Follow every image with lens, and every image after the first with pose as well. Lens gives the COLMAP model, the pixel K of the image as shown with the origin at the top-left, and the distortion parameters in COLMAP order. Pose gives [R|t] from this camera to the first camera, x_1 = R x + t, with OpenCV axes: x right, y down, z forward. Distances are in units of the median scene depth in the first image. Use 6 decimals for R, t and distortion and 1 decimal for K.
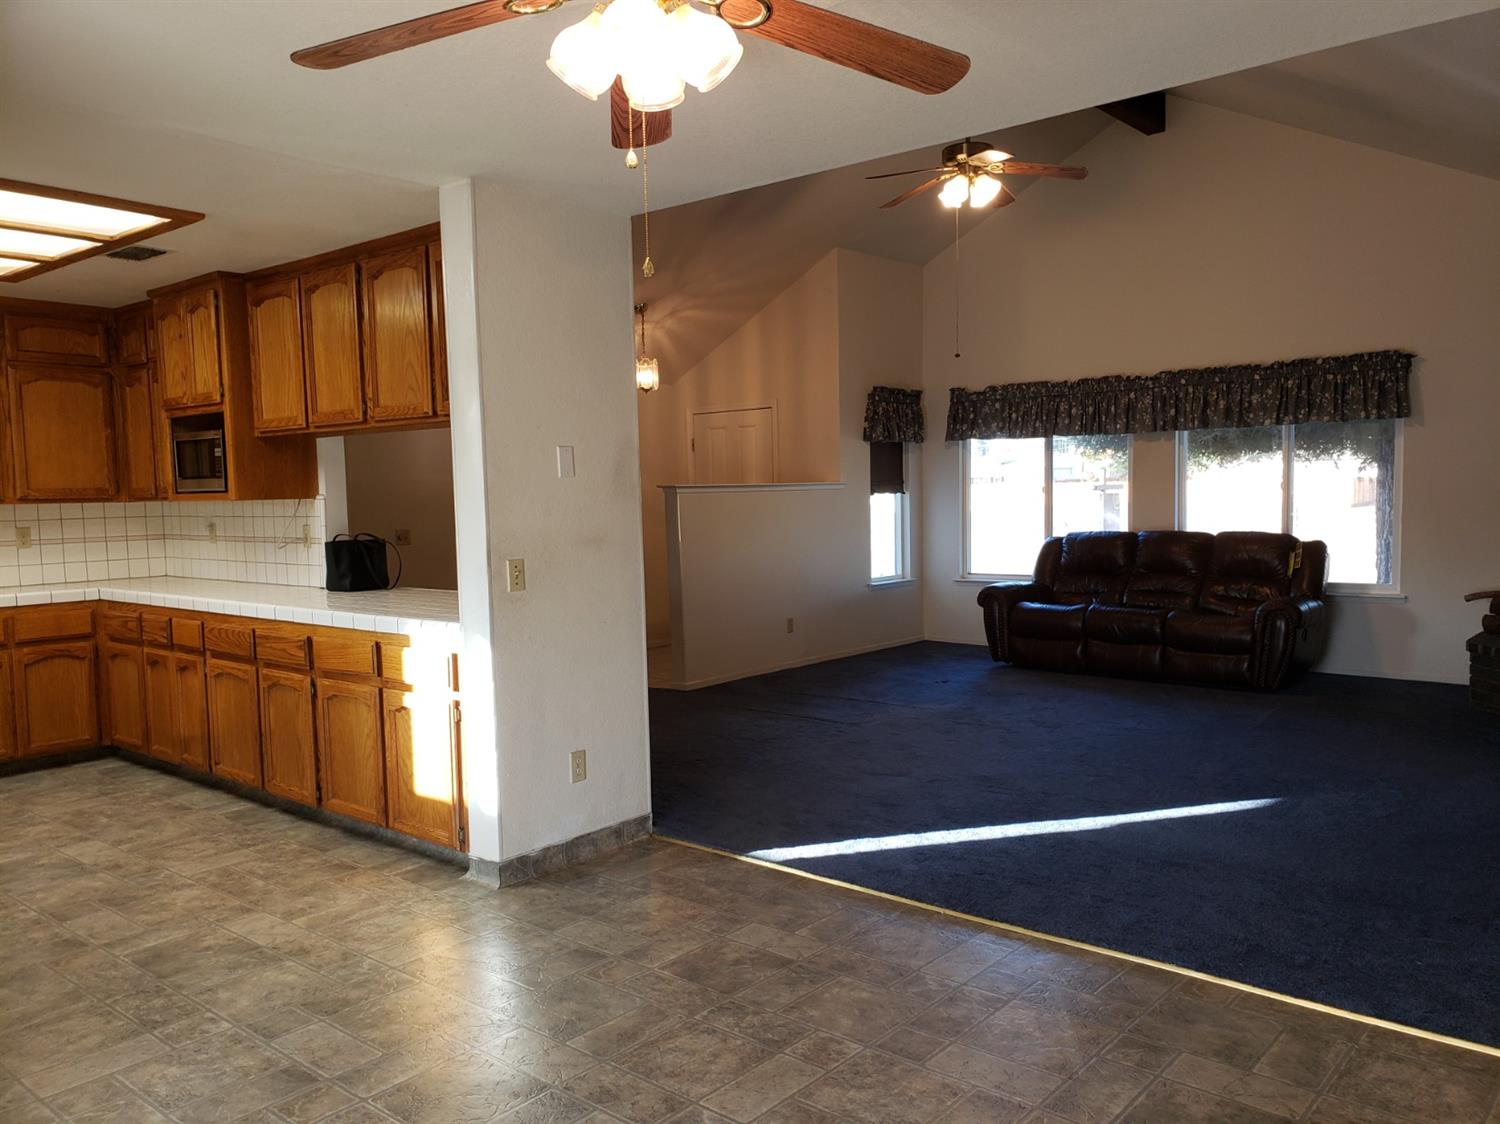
lens RADIAL K [[1134.0, 0, 750.0], [0, 1134.0, 562.0], [0, 0, 1]] dist [0.049506, -0.072239]
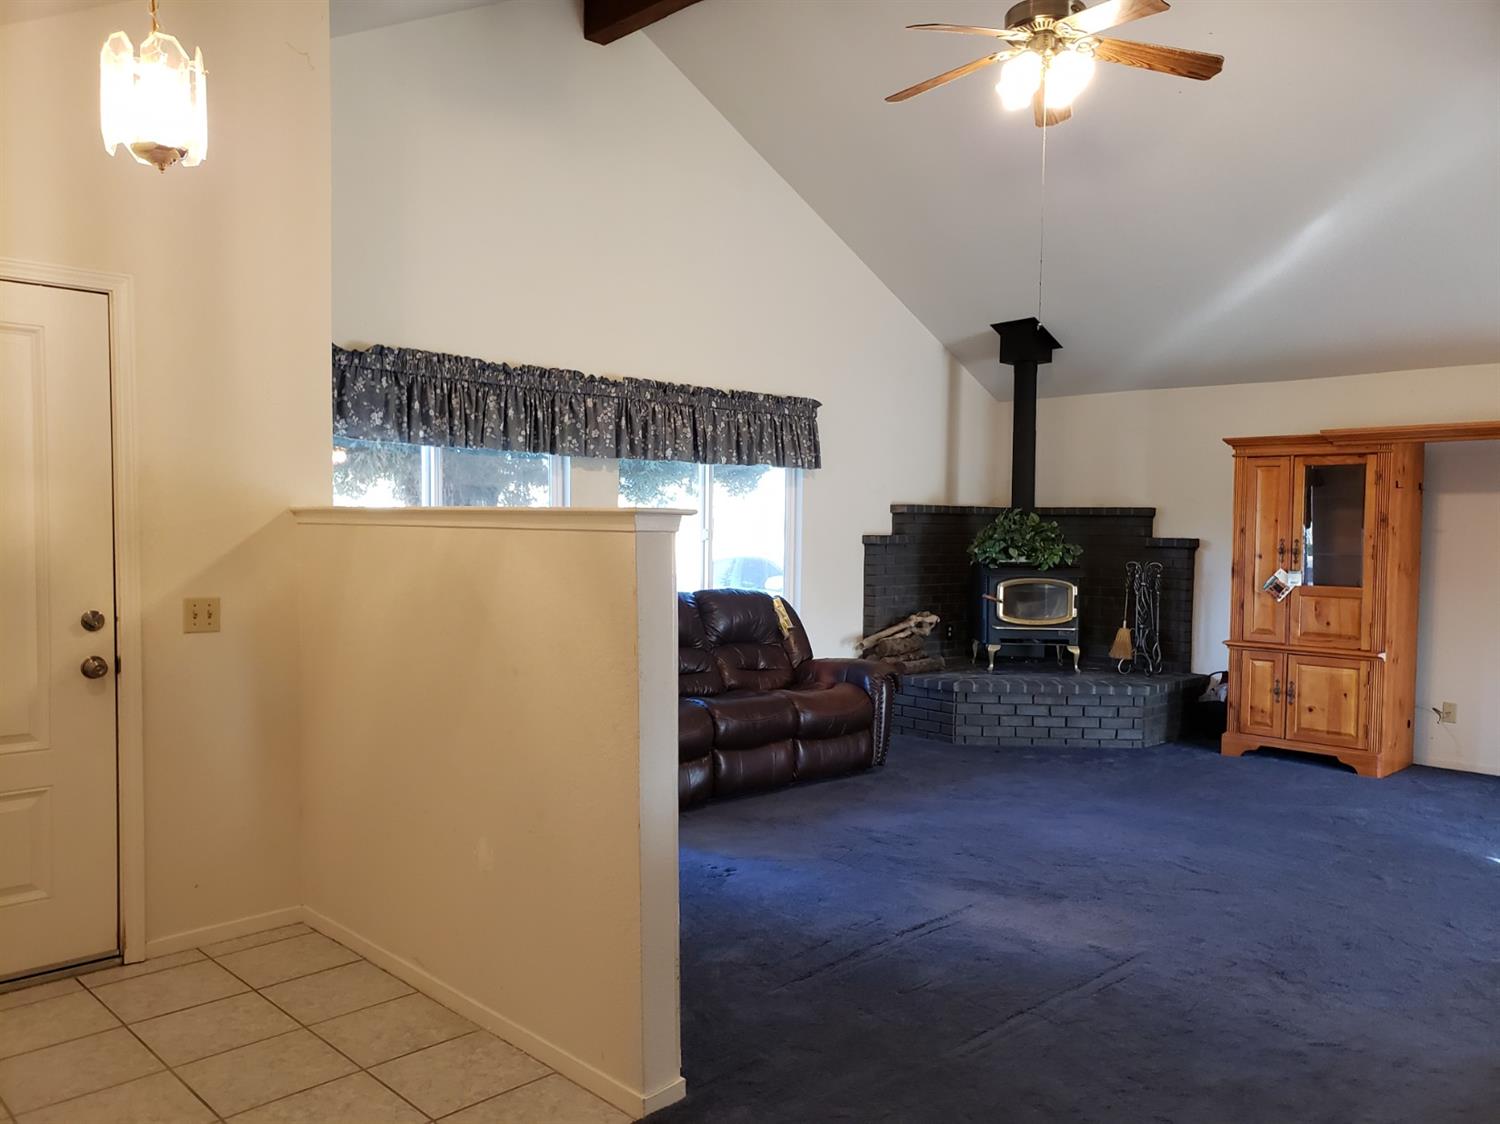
lens RADIAL K [[1156.2, 0, 746.2], [0, 1156.2, 573.3], [0, 0, 1]] dist [0.129353, -0.177892]
pose [[0.076332, -0.023443, 0.996807, -0.405042], [0.052274, 0.998443, 0.019479, -0.054553], [-0.995711, 0.050620, 0.077439, 0.925783]]
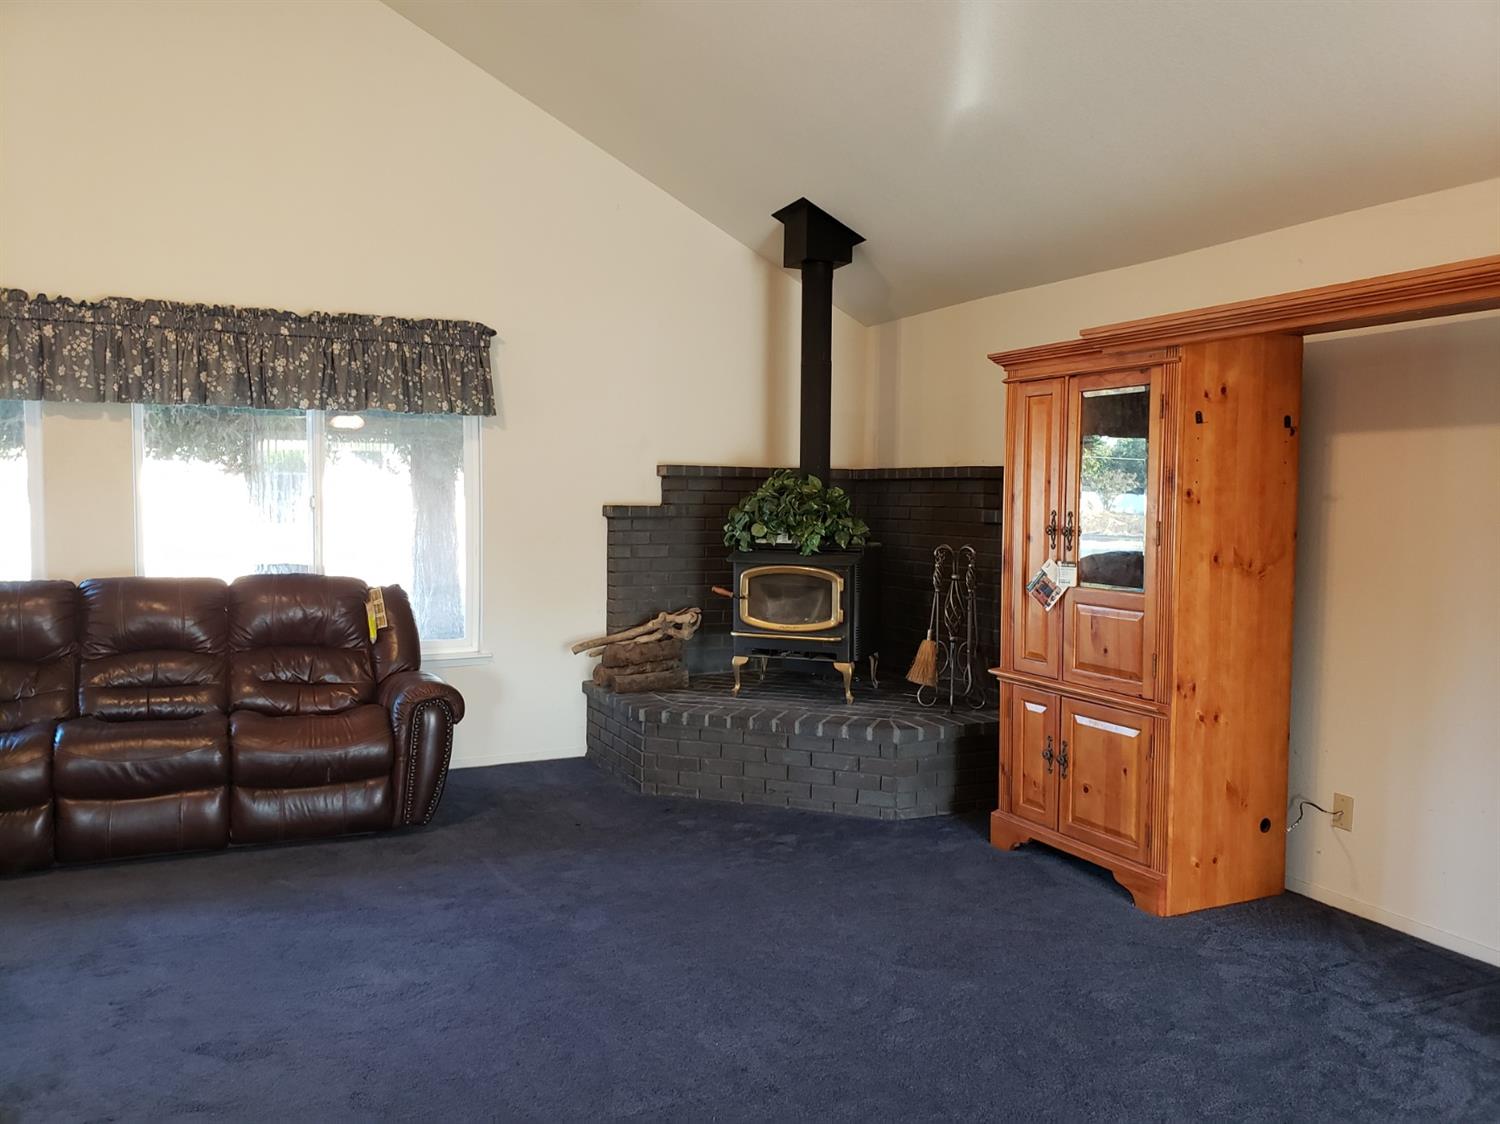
lens RADIAL K [[1134.0, 0, 750.0], [0, 1134.0, 562.0], [0, 0, 1]] dist [0.049506, -0.072239]
pose [[0.392753, -0.030765, 0.919129, -0.043403], [0.041832, 0.999003, 0.015563, -0.032821], [-0.918692, 0.032337, 0.393648, 0.520169]]
